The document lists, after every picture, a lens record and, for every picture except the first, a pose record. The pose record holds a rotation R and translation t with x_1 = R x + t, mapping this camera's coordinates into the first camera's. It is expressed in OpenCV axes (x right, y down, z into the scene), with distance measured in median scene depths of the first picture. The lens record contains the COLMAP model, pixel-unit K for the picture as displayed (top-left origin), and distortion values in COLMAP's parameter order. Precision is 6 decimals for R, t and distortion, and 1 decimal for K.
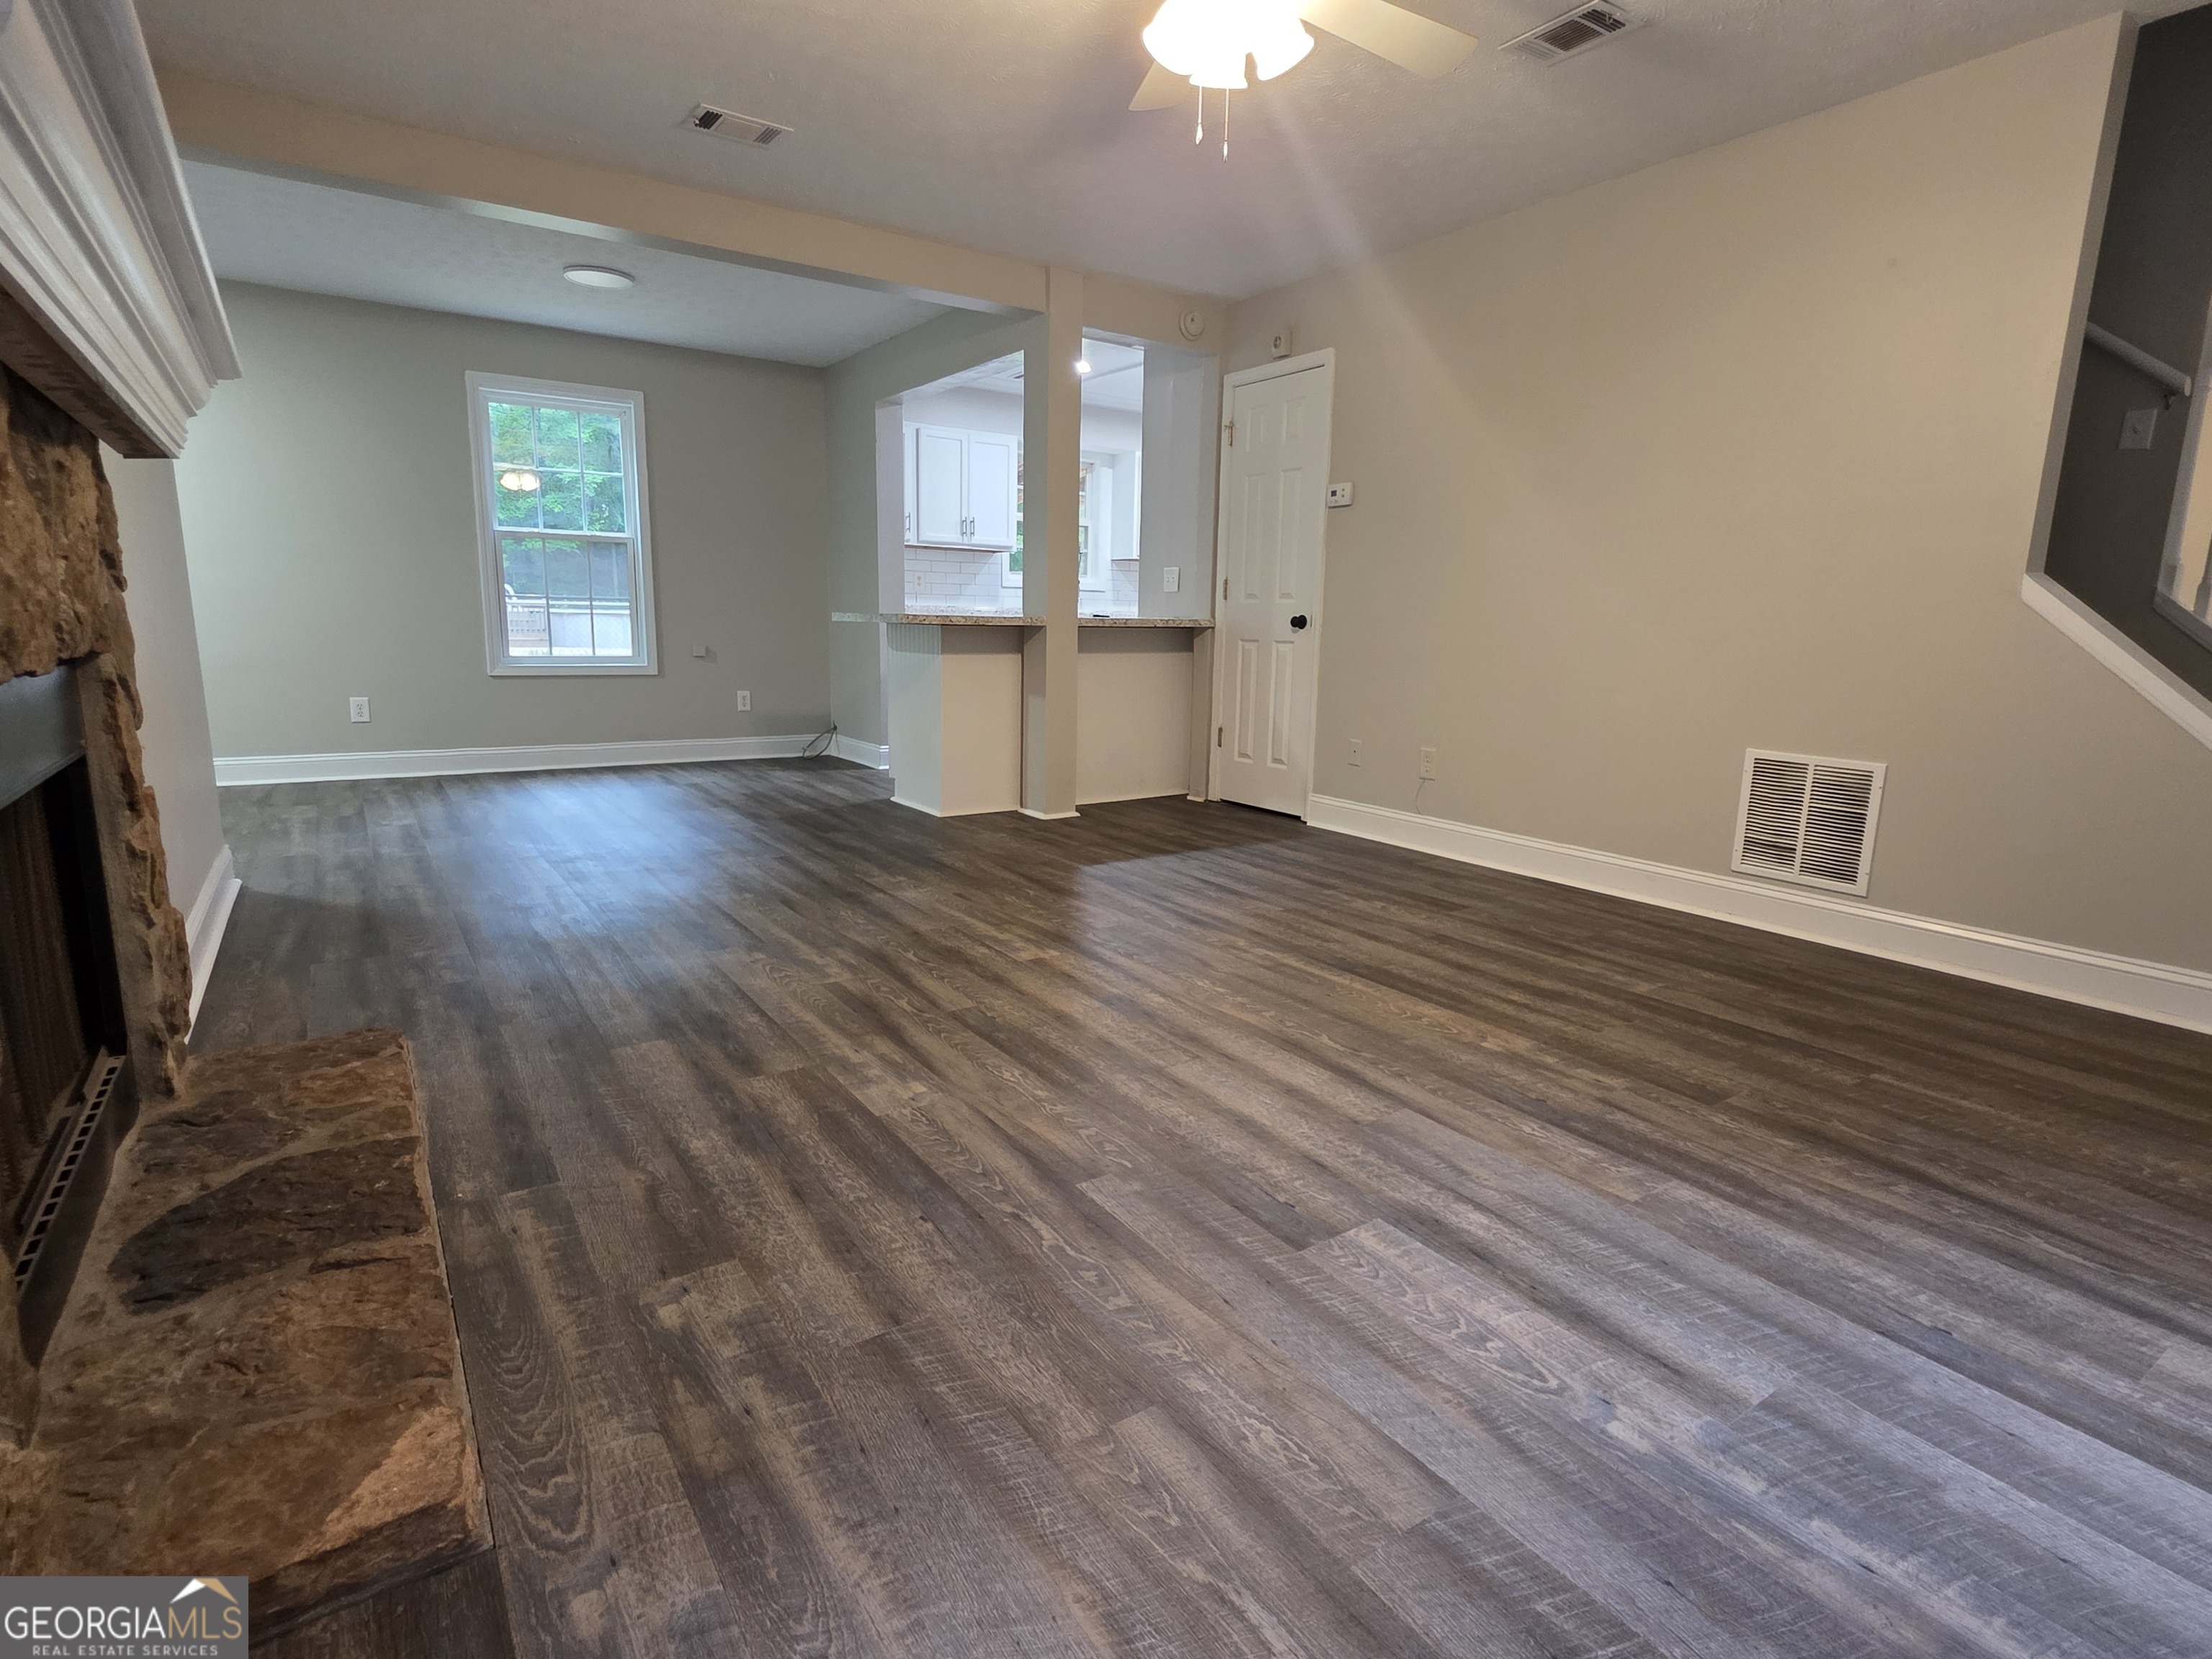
lens RADIAL K [[1107.7, 0, 1096.5], [0, 1107.7, 822.0], [0, 0, 1]] dist [0.001654, -0.001586]
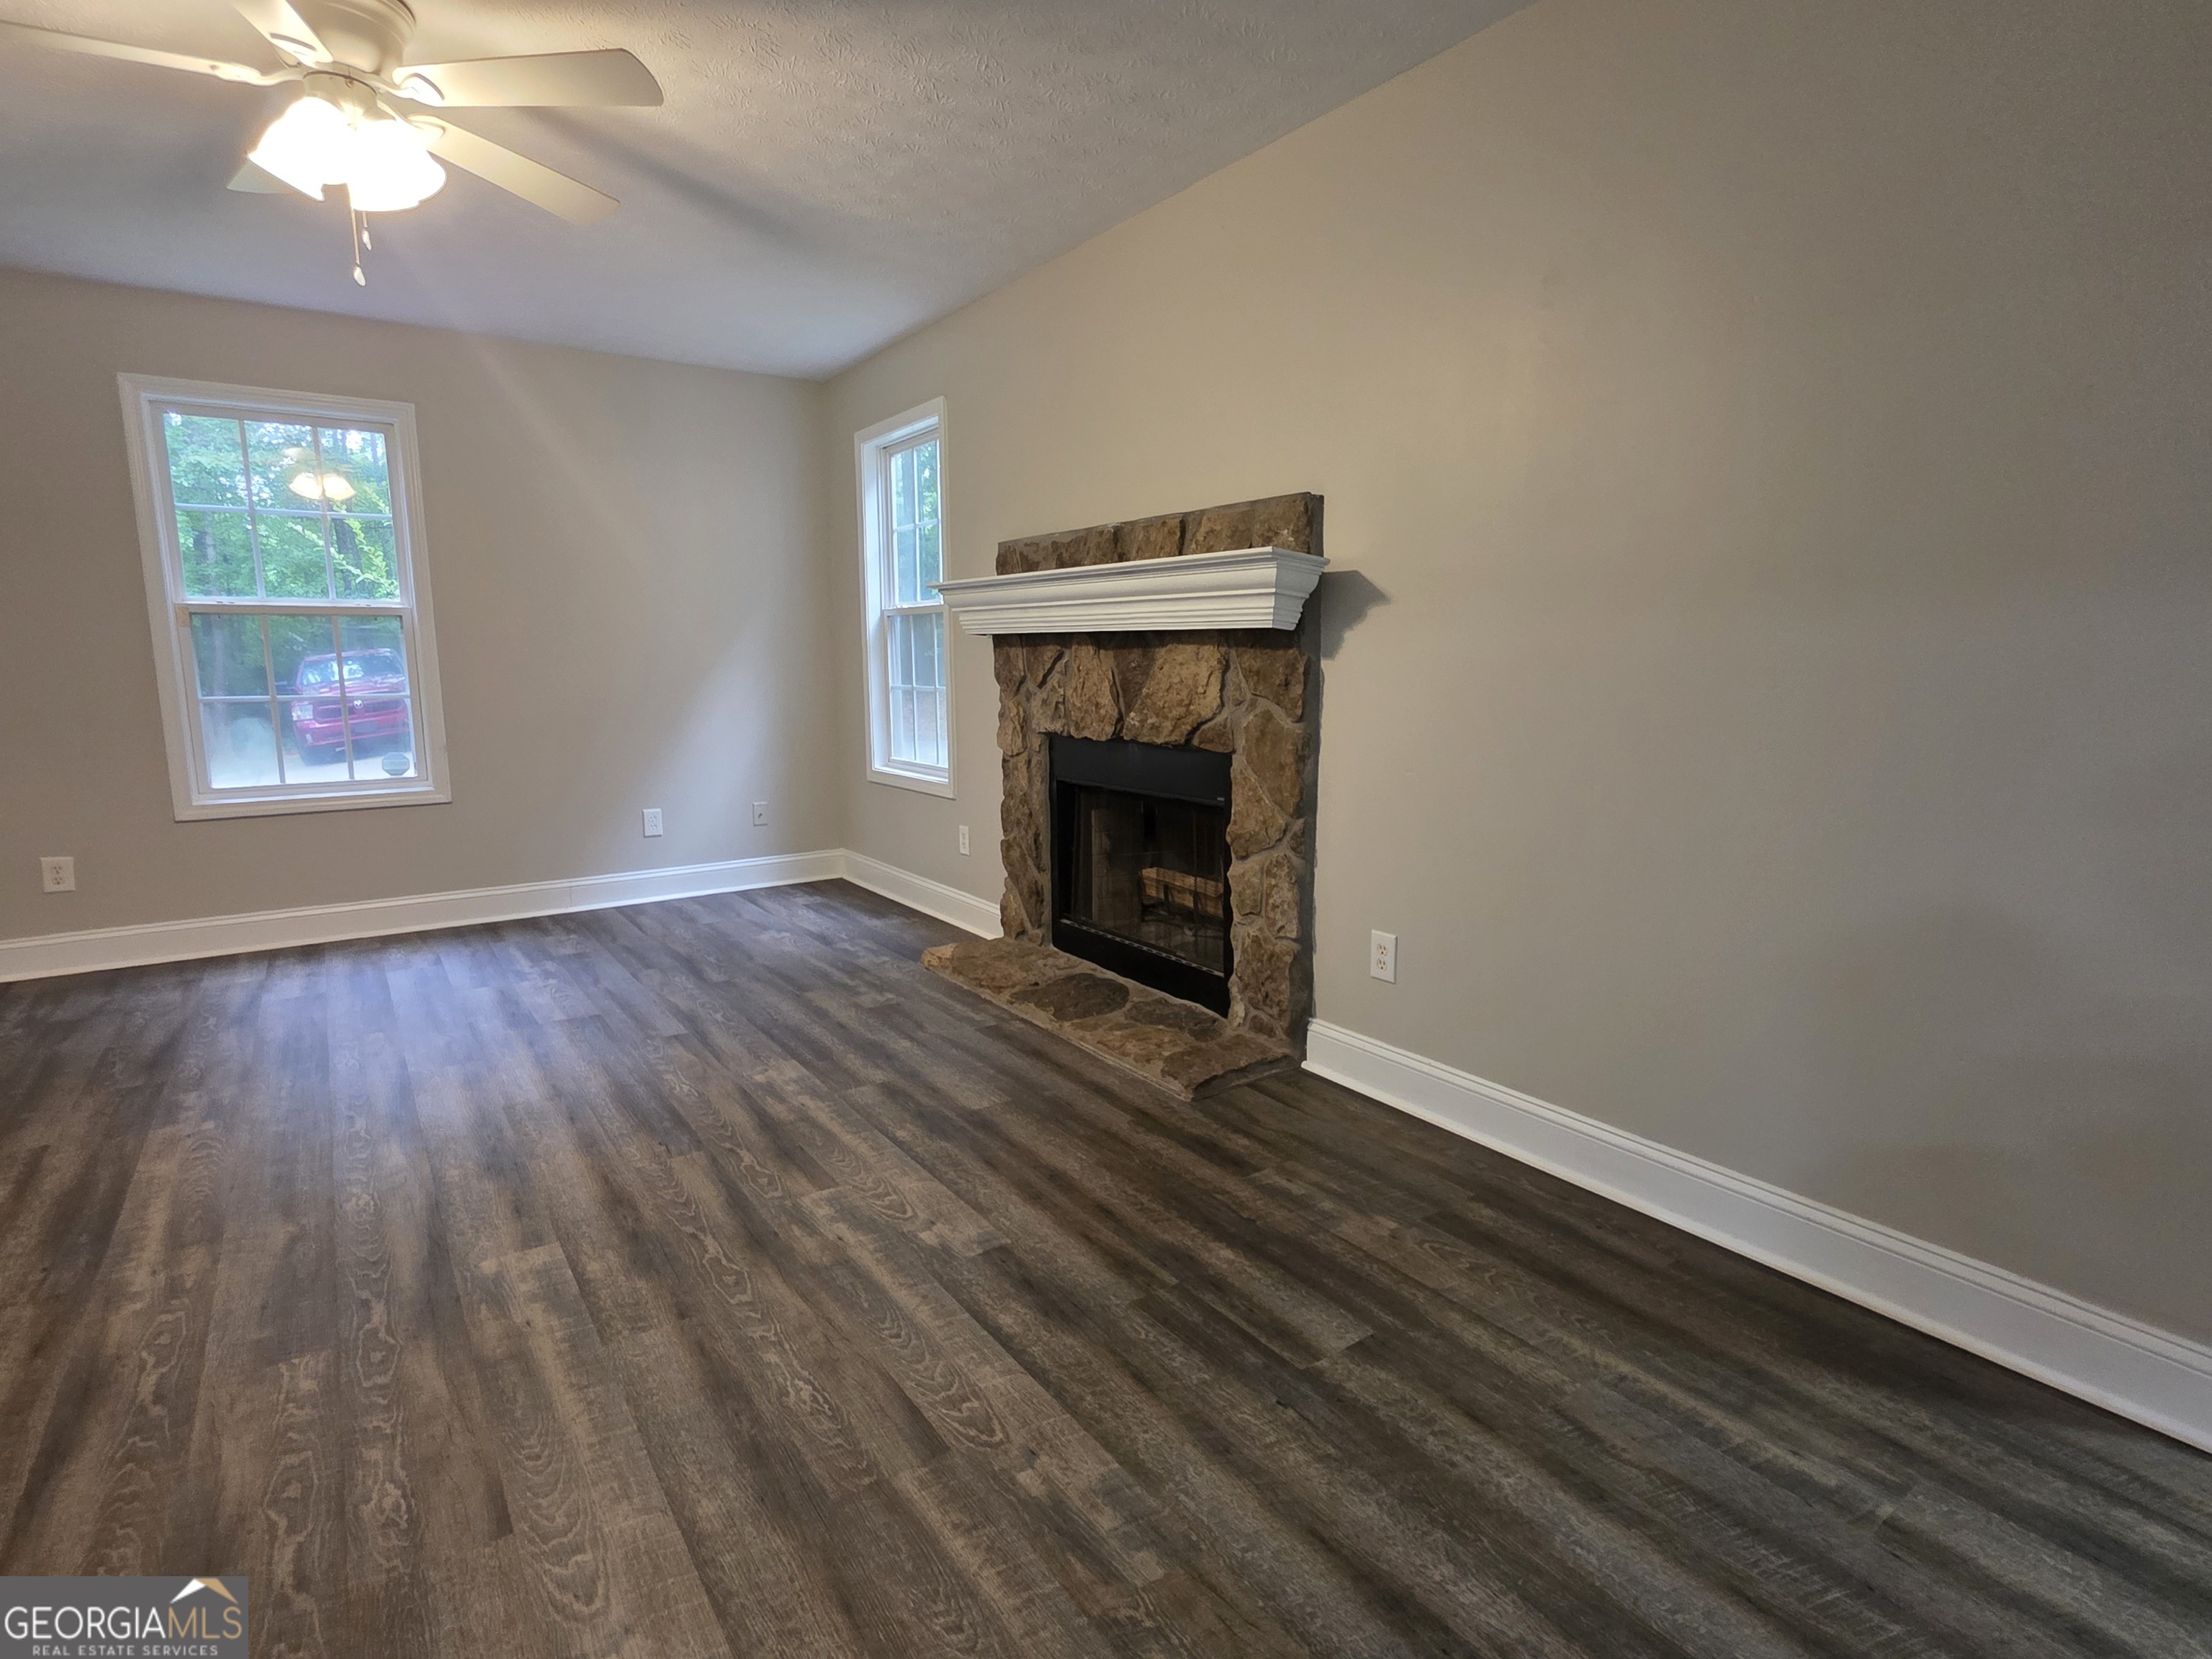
lens RADIAL K [[1107.7, 0, 1101.6], [0, 1107.7, 826.4], [0, 0, 1]] dist [0.001654, -0.001586]
pose [[-0.999742, -0.014369, -0.017606, -0.416929], [-0.019419, 0.942562, 0.333467, -0.382268], [0.011803, 0.333723, -0.942597, 1.653175]]
